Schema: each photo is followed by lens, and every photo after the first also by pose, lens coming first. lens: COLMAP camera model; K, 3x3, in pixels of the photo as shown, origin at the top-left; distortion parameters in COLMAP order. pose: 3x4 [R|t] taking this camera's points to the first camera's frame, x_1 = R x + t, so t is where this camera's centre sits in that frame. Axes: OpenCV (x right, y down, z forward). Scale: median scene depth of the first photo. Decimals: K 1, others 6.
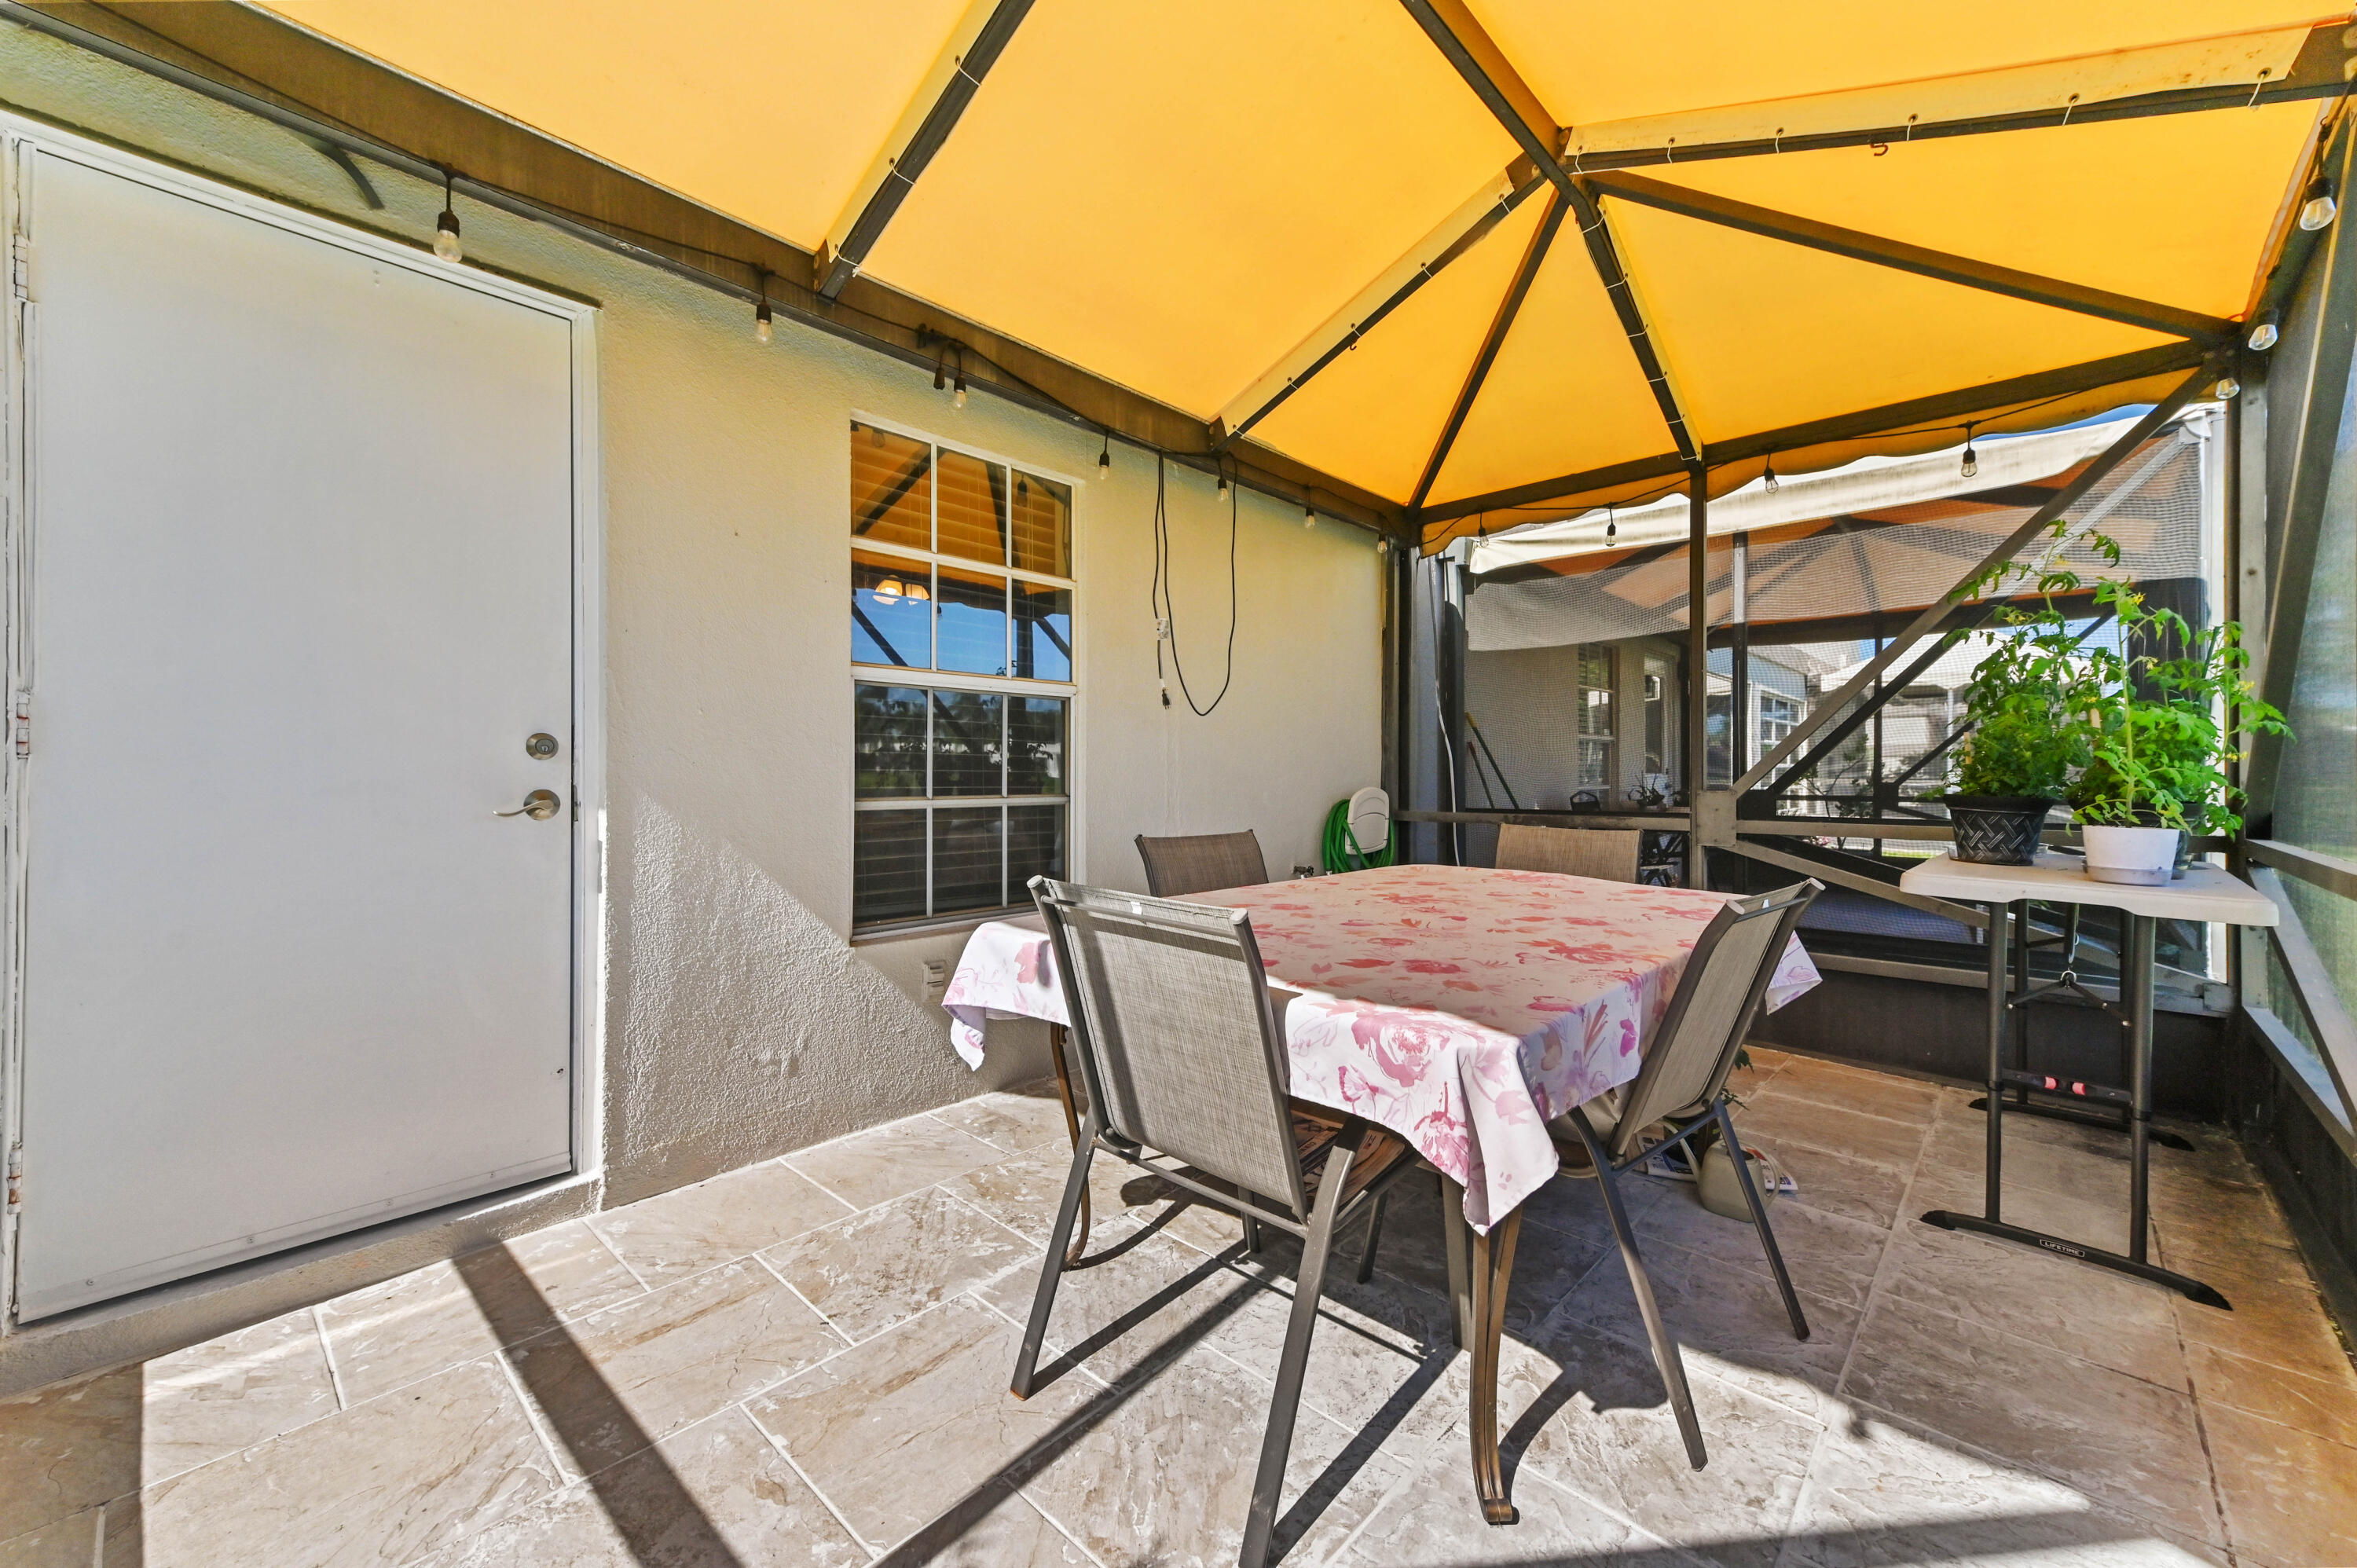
lens RADIAL K [[918.4, 0, 1191.8], [0, 918.4, 784.7], [0, 0, 1]] dist [0.001115, 0.000108]
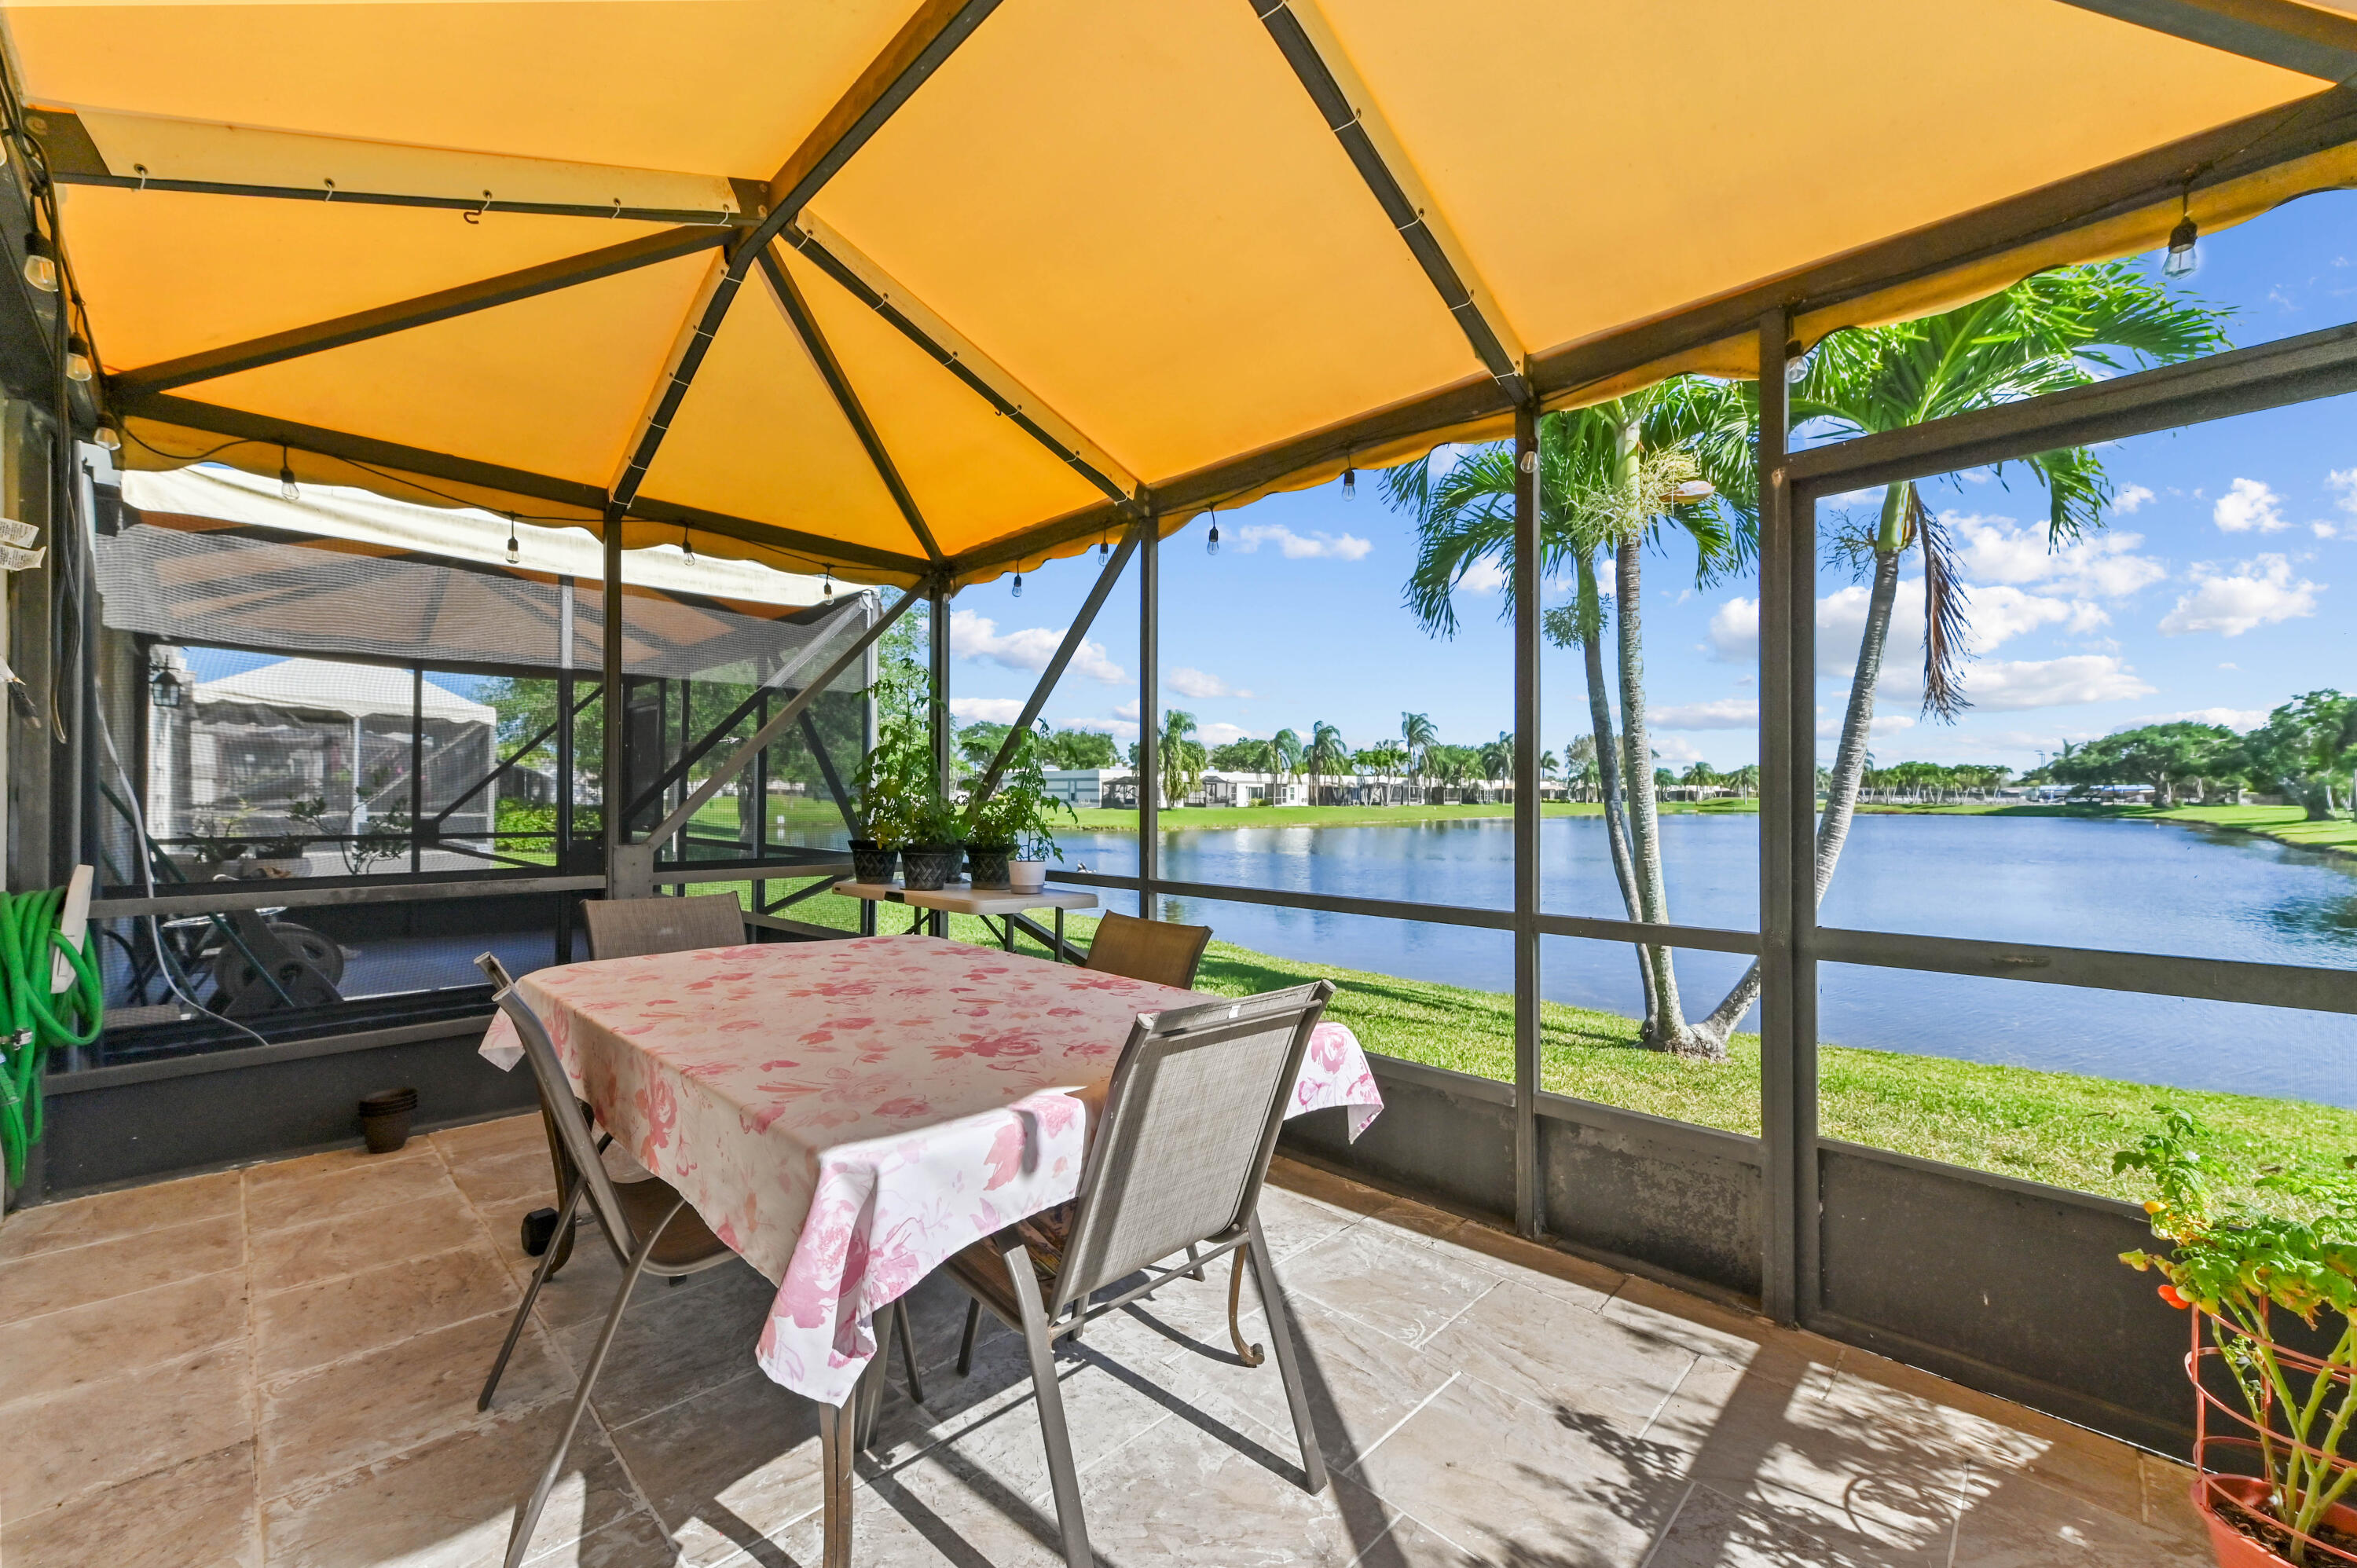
lens RADIAL K [[918.4, 0, 1191.8], [0, 918.4, 784.7], [0, 0, 1]] dist [0.001115, 0.000108]
pose [[0.015386, 0.020768, 0.999666, -0.401652], [0.003431, 0.999777, -0.020823, -0.033752], [-0.999876, 0.003751, 0.015311, 0.369441]]
